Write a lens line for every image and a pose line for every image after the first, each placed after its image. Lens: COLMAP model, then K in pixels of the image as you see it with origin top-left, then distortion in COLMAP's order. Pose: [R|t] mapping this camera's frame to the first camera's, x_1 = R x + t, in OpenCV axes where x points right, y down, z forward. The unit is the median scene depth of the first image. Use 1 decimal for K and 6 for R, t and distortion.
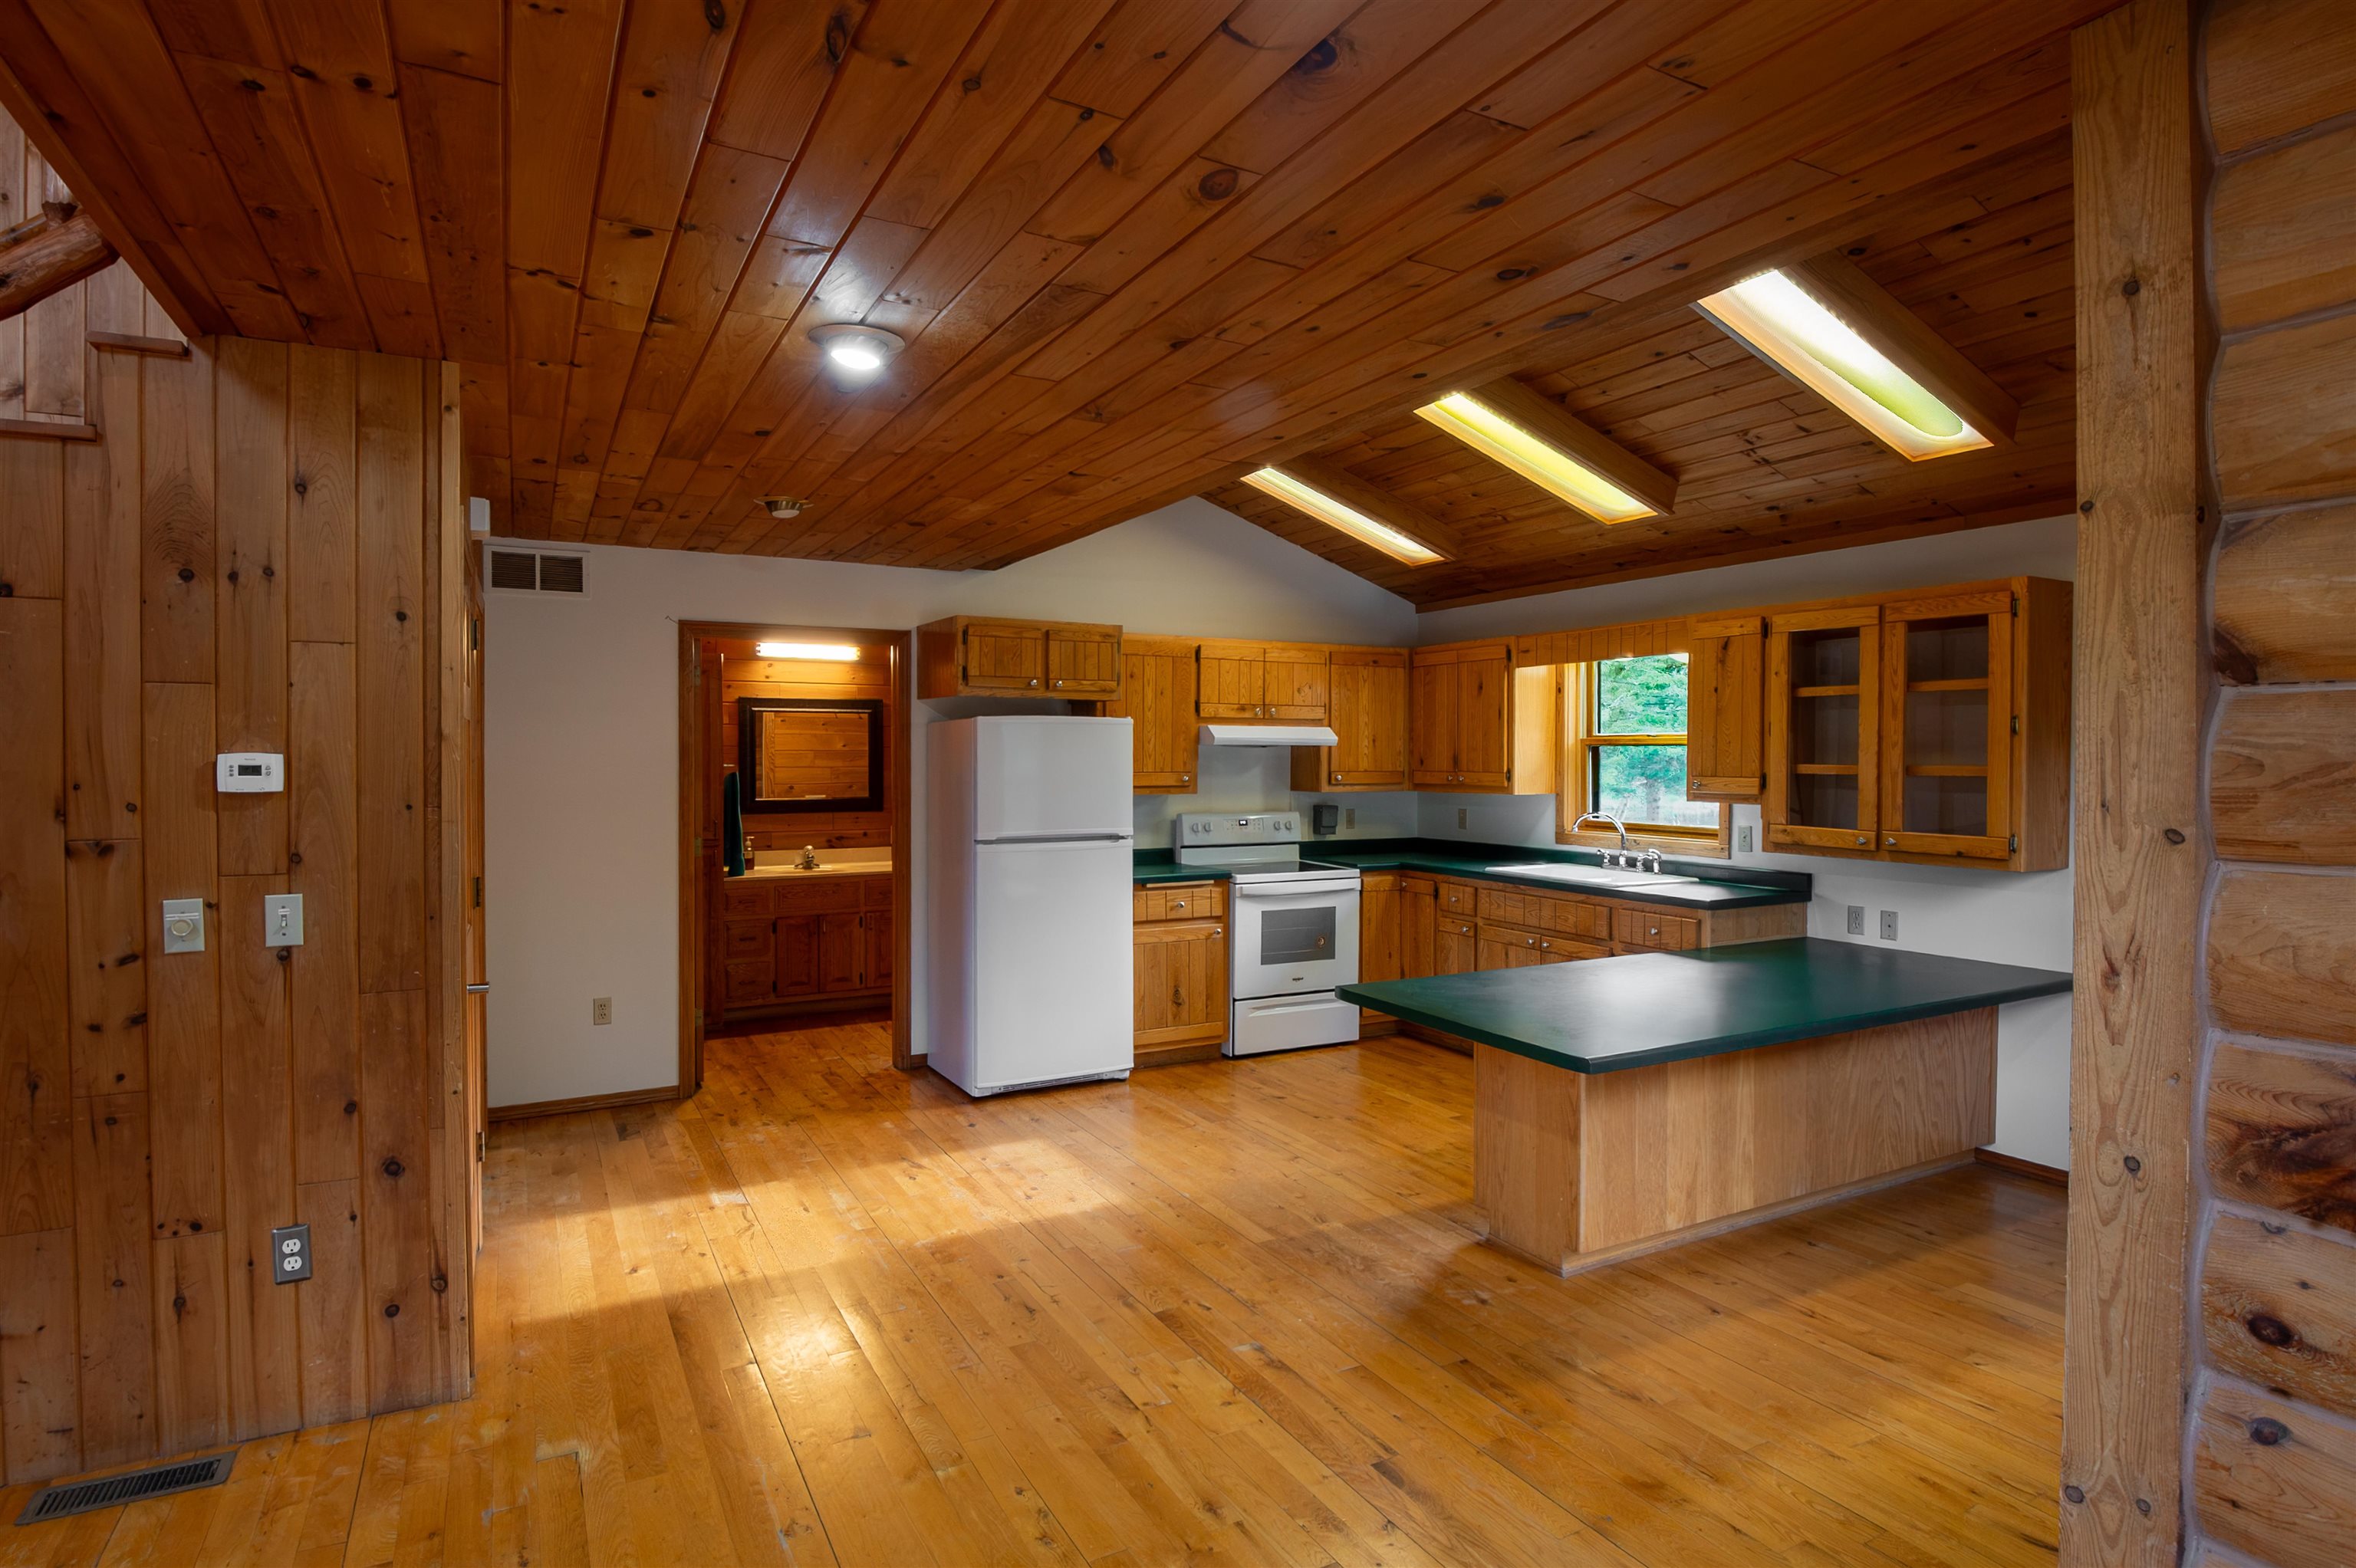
lens RADIAL K [[1223.7, 0, 1214.1], [0, 1223.7, 776.4], [0, 0, 1]] dist [-0.002666, -0.008869]
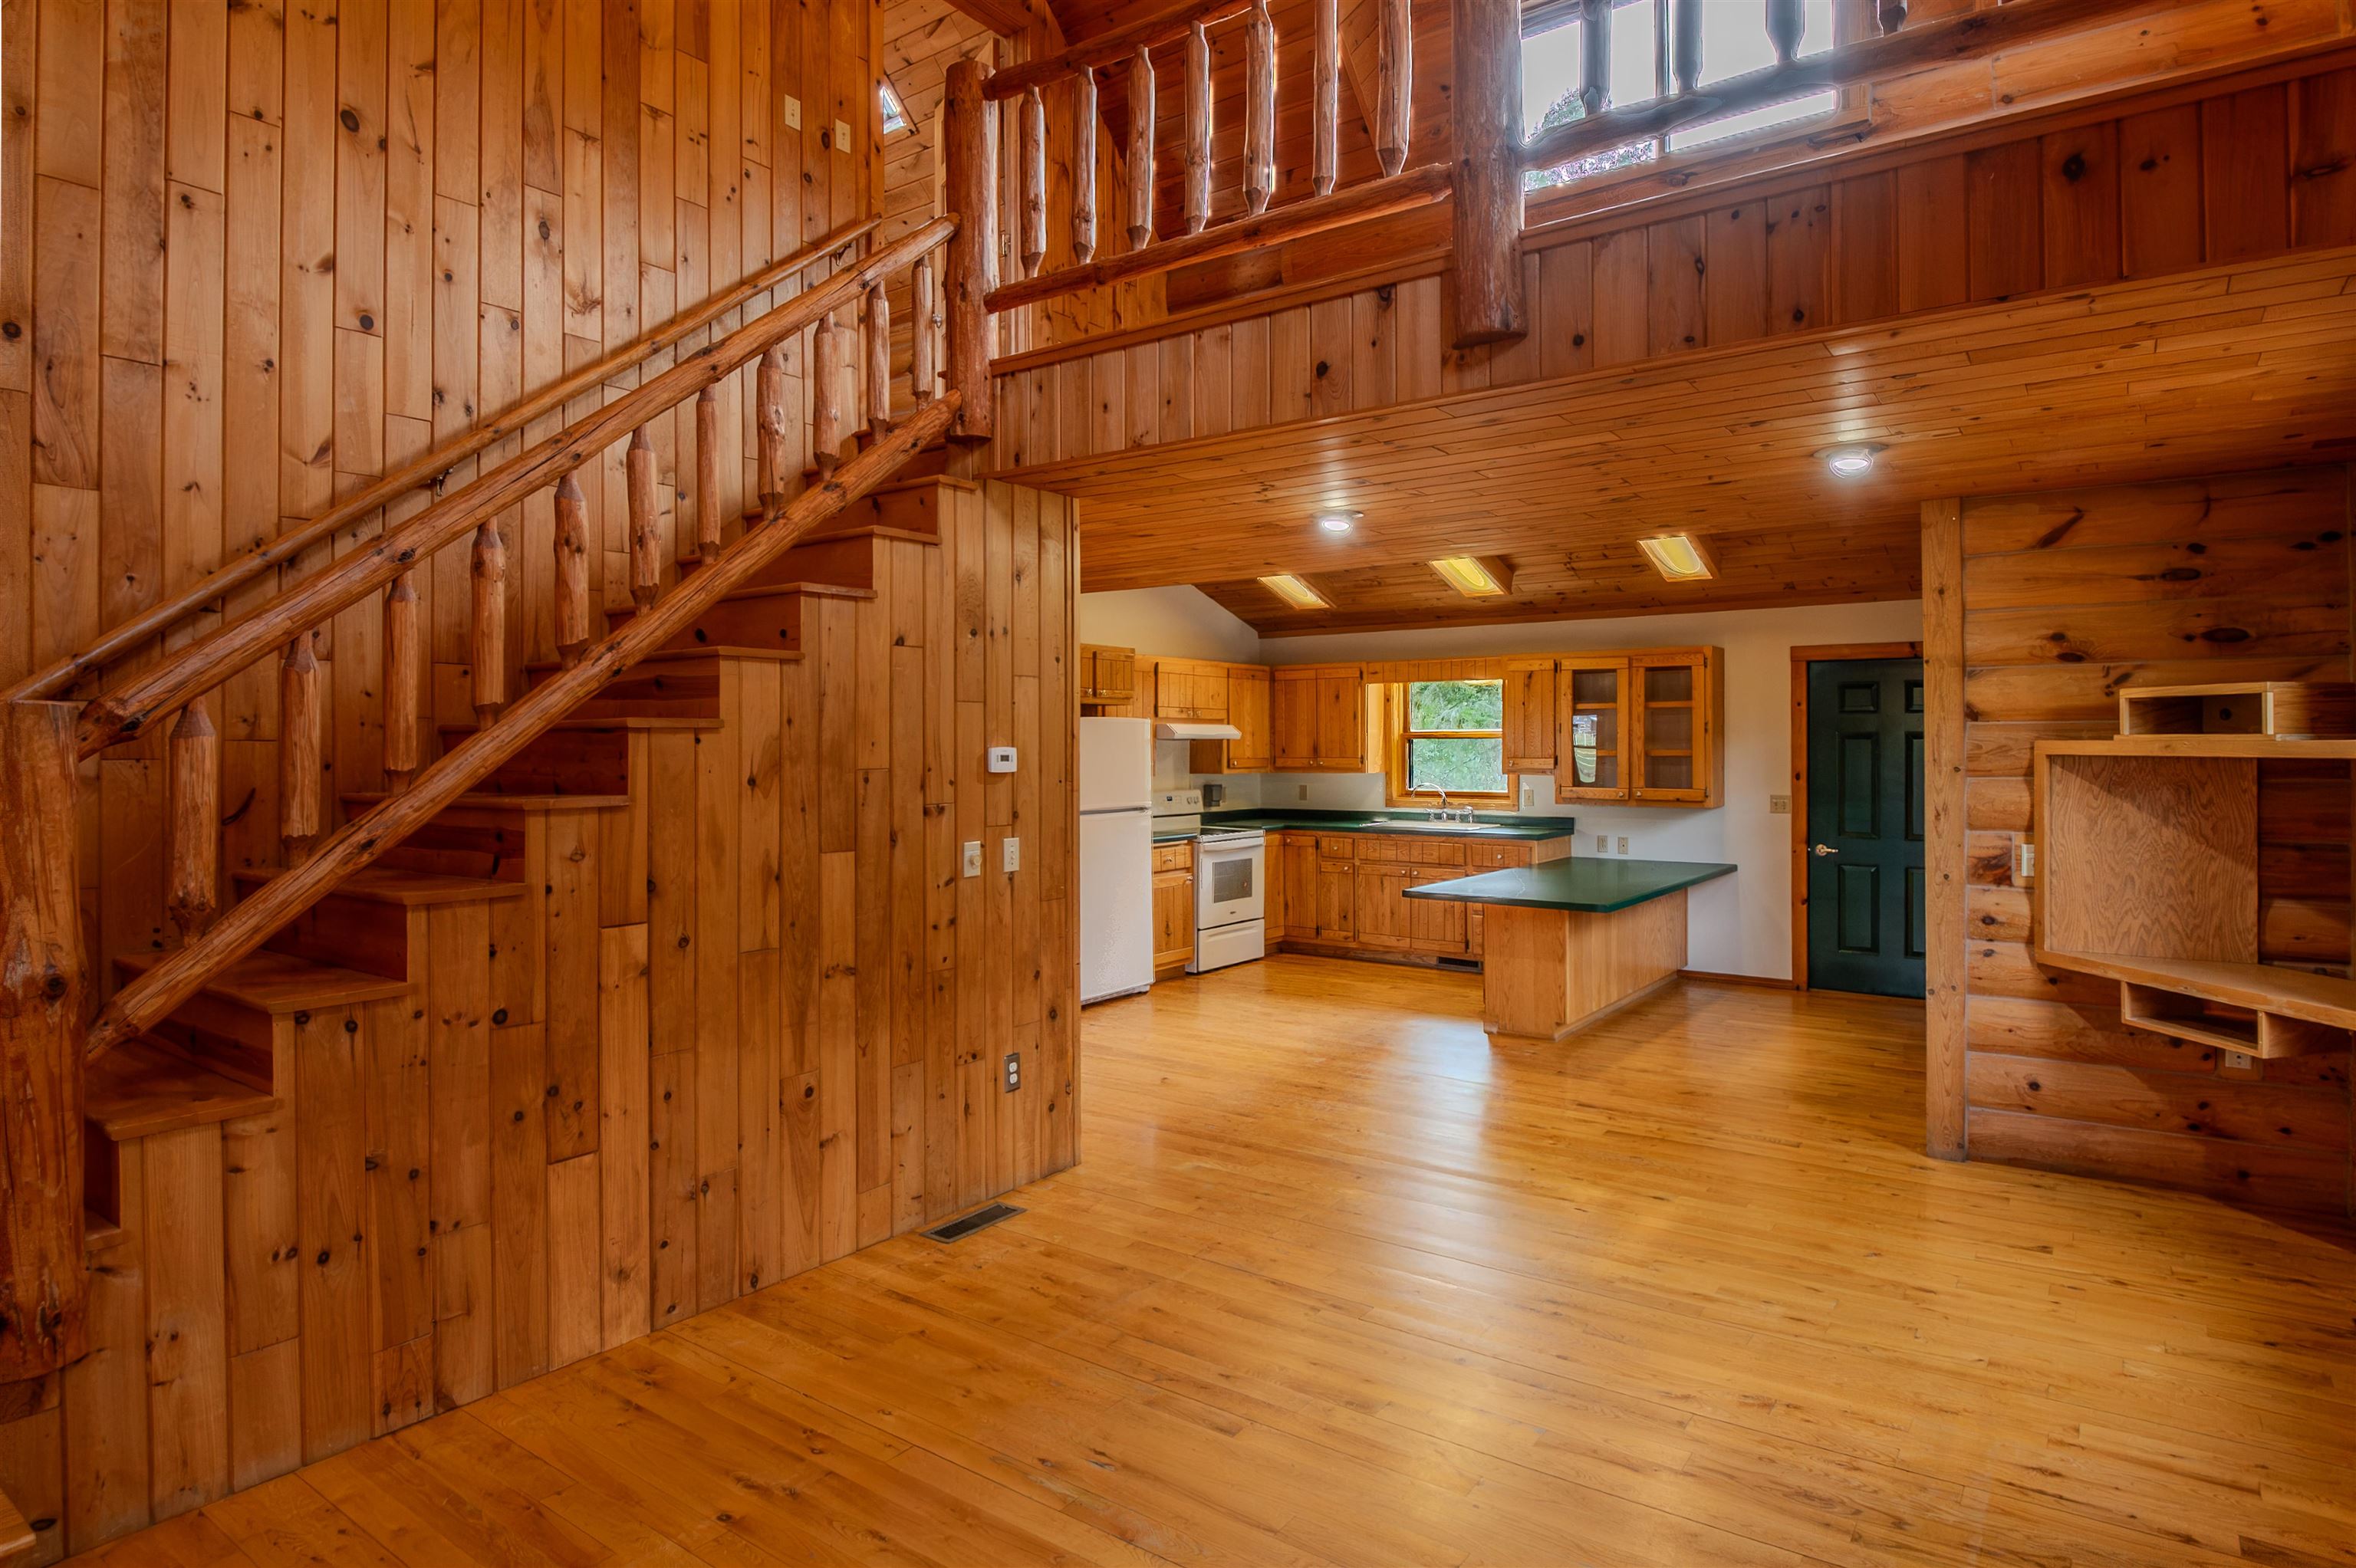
lens RADIAL K [[1223.7, 0, 1280.2], [0, 1223.7, 744.9], [0, 0, 1]] dist [-0.002666, -0.008869]
pose [[0.893931, -0.004630, 0.448181, -0.611463], [0.013012, 0.999793, -0.015624, 0.003758], [-0.448016, 0.019798, 0.893806, -0.289625]]
